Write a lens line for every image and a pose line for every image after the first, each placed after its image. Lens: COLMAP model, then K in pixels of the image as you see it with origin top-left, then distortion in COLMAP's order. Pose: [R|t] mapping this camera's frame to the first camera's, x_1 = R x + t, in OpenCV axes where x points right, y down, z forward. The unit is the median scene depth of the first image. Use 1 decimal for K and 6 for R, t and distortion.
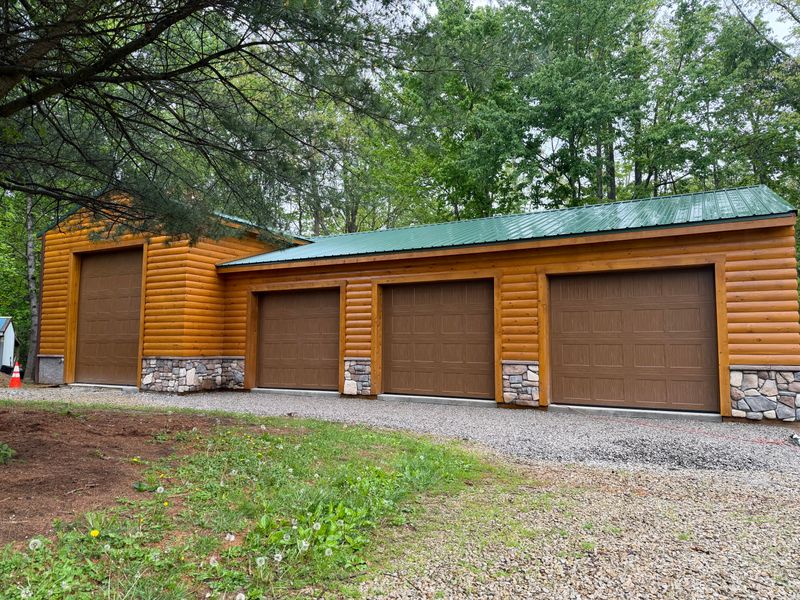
lens RADIAL K [[569.0, 0, 400.3], [0, 569.0, 299.9], [0, 0, 1]] dist [0.053726, 0.000352]
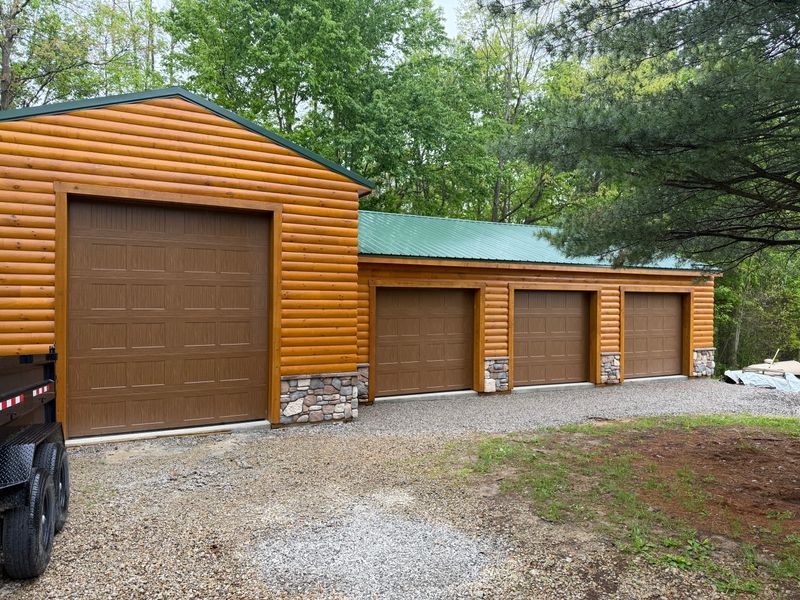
lens RADIAL K [[569.0, 0, 399.9], [0, 569.0, 301.8], [0, 0, 1]] dist [0.053726, 0.000352]
pose [[0.541405, 0.000394, 0.840762, -1.067761], [-0.073075, 0.996238, 0.046590, -0.037971], [-0.837580, -0.086663, 0.539396, 0.584551]]
